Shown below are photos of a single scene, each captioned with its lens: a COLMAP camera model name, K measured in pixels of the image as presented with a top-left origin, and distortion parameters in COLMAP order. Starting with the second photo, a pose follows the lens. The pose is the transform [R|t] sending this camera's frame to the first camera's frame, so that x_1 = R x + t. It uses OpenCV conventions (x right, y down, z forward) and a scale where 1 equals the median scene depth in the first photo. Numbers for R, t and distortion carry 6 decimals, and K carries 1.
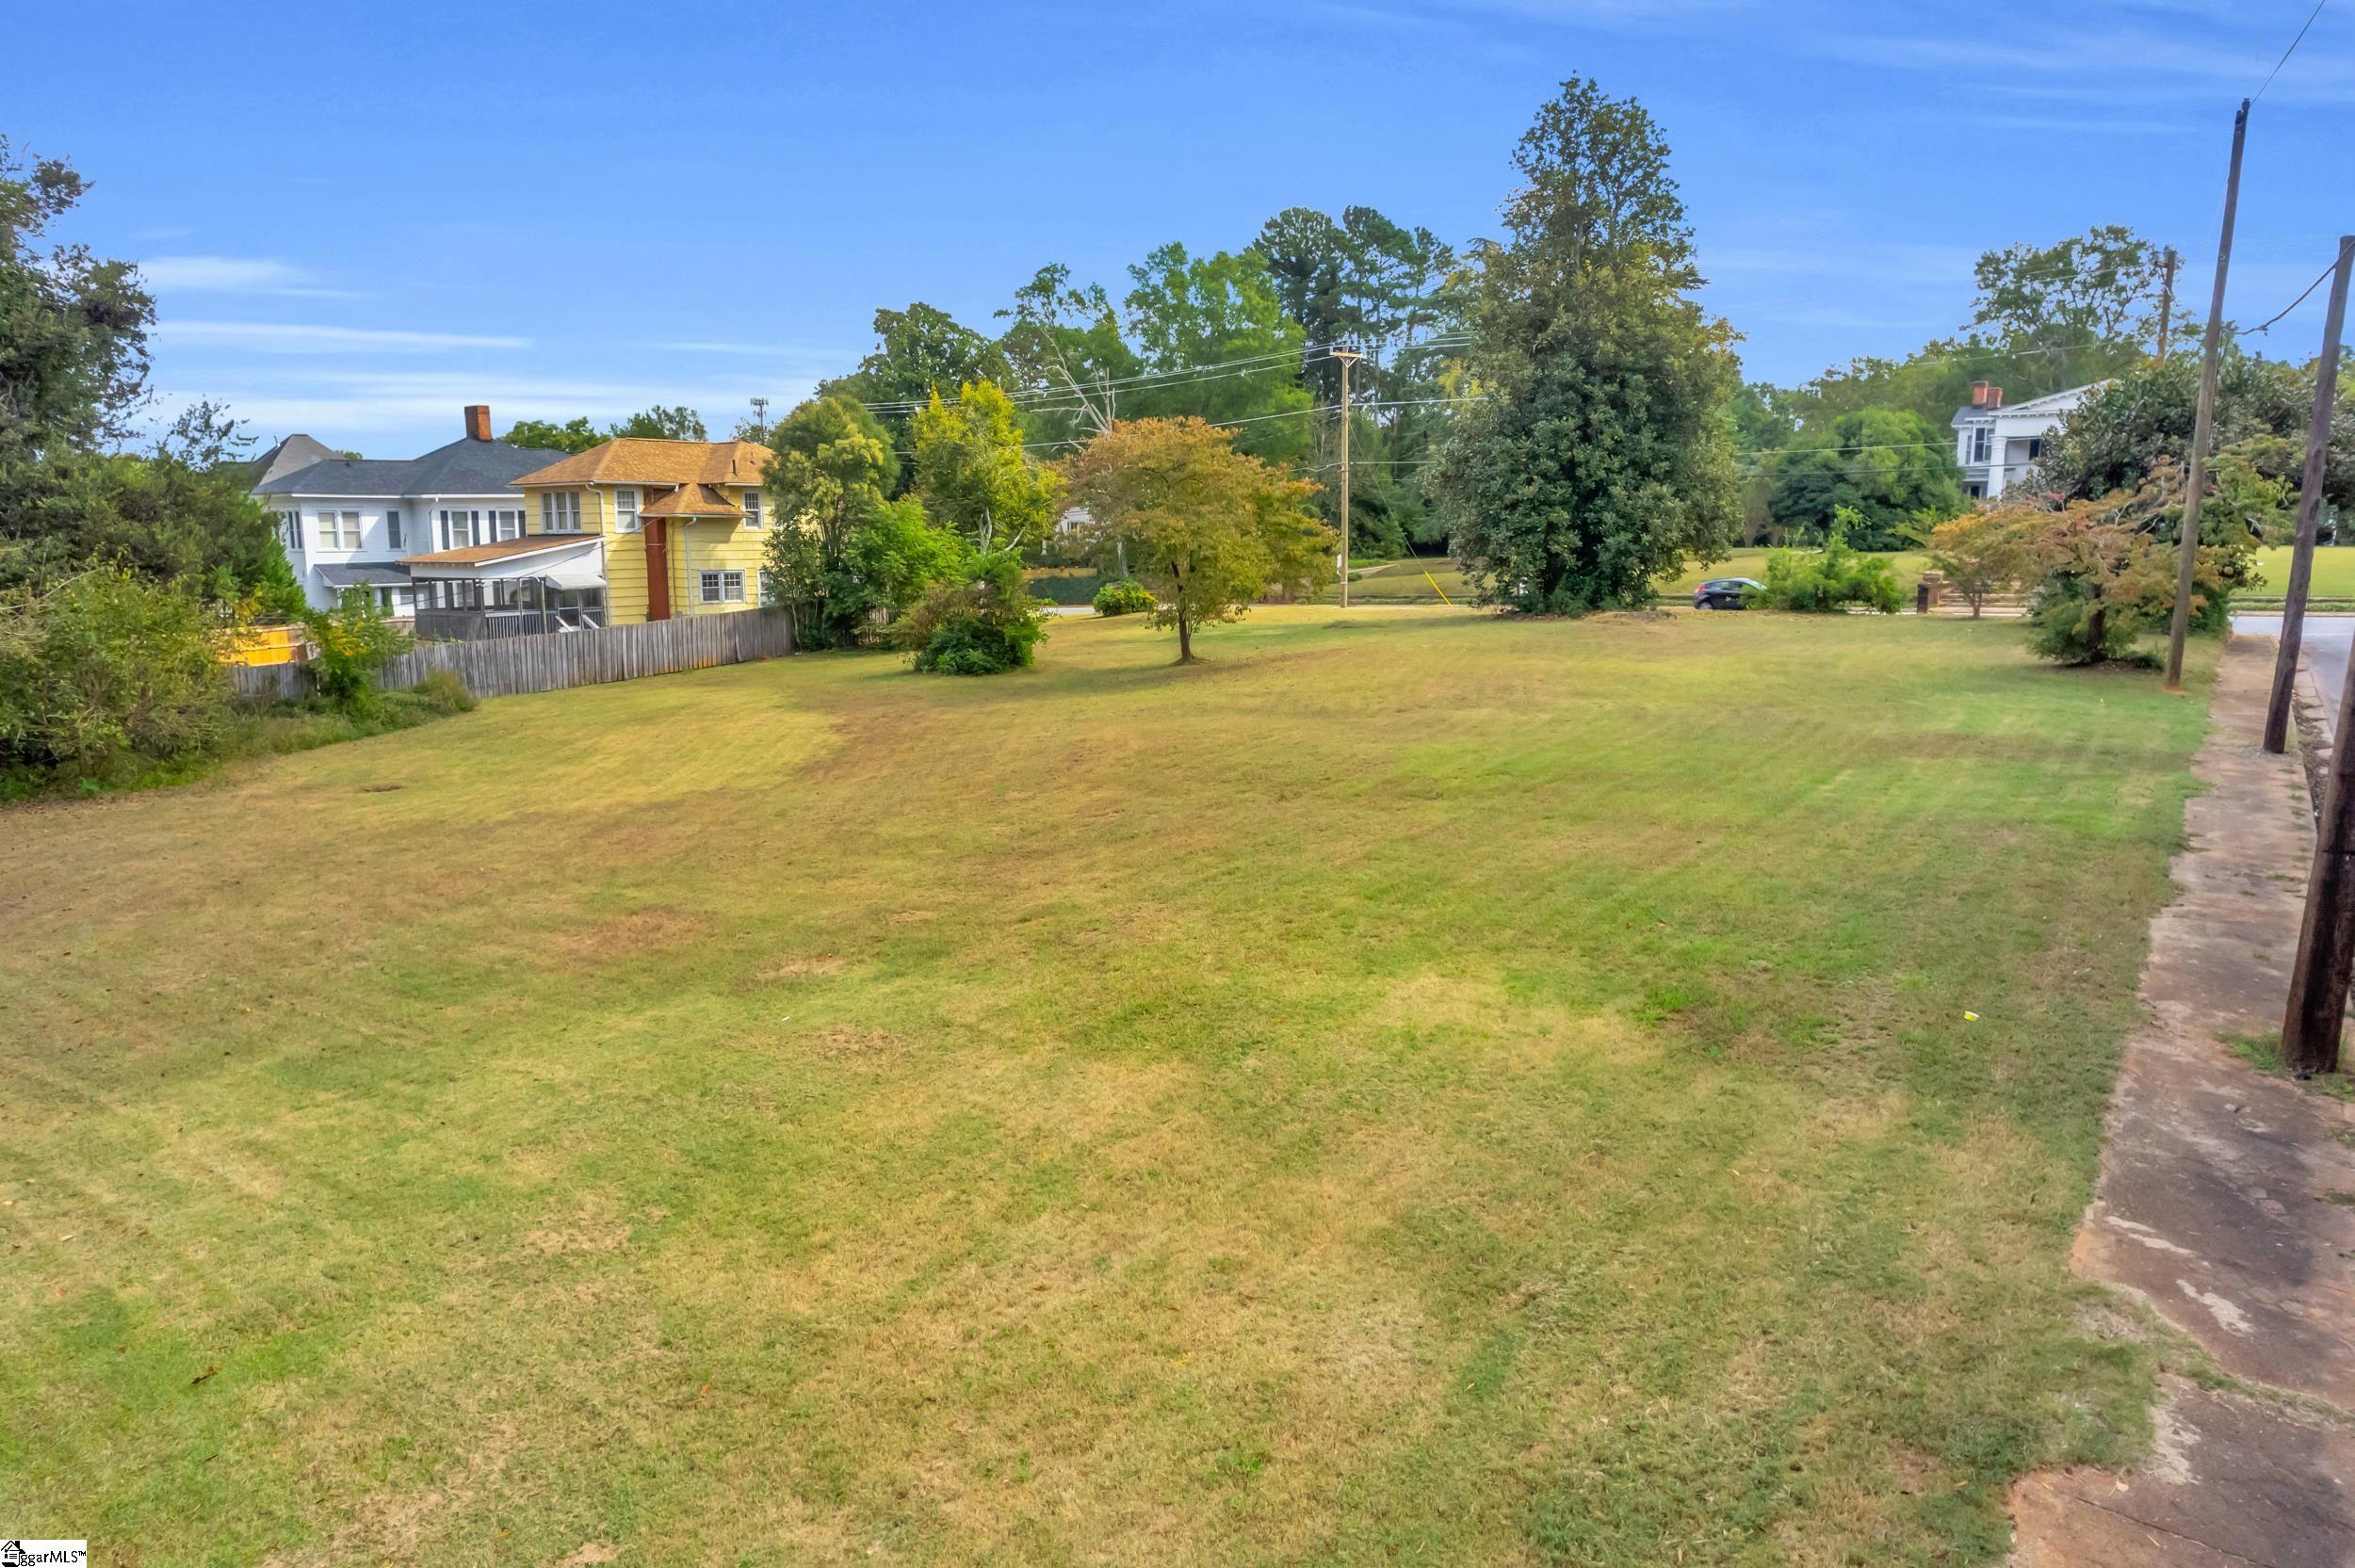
lens RADIAL K [[1529.4, 0, 1185.9], [0, 1529.4, 787.0], [0, 0, 1]] dist [-0.076385, 0.067805]
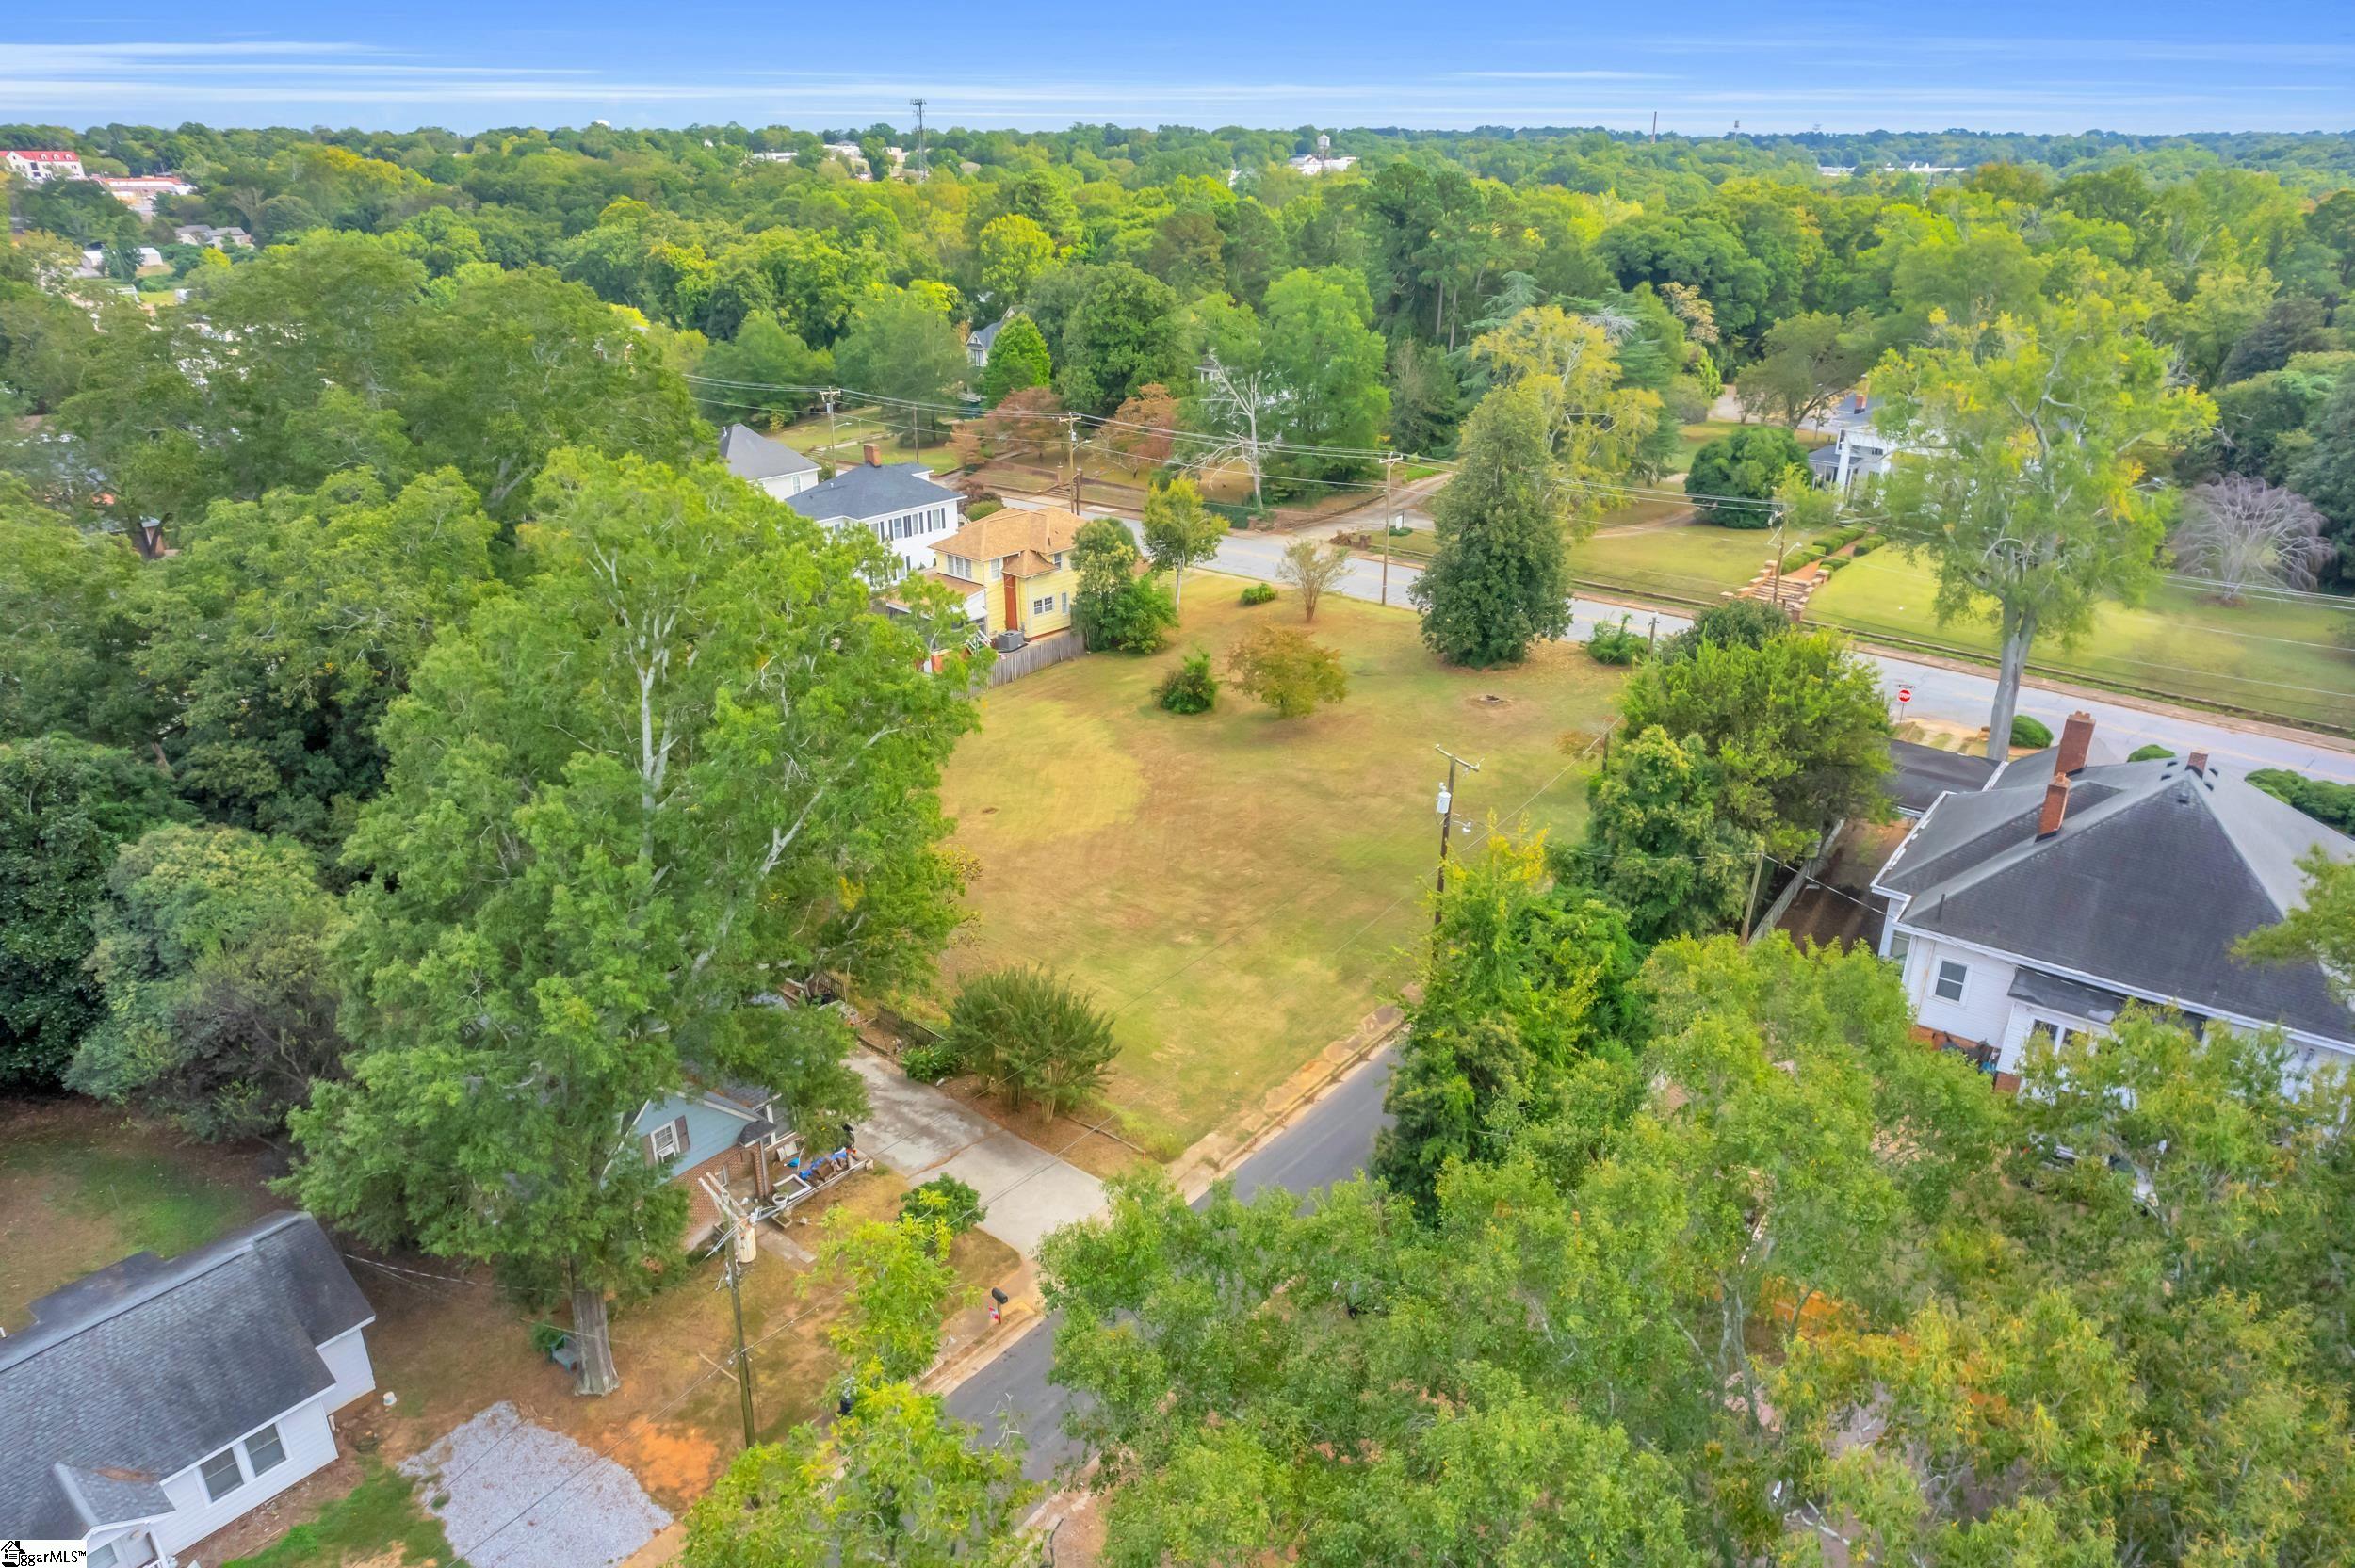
lens RADIAL K [[1529.4, 0, 1185.9], [0, 1529.4, 787.0], [0, 0, 1]] dist [-0.076385, 0.067805]
pose [[0.996086, 0.033003, -0.081997, 0.038987], [-0.012709, 0.971516, 0.236635, -0.446583], [0.087471, -0.234667, 0.968132, -1.062296]]
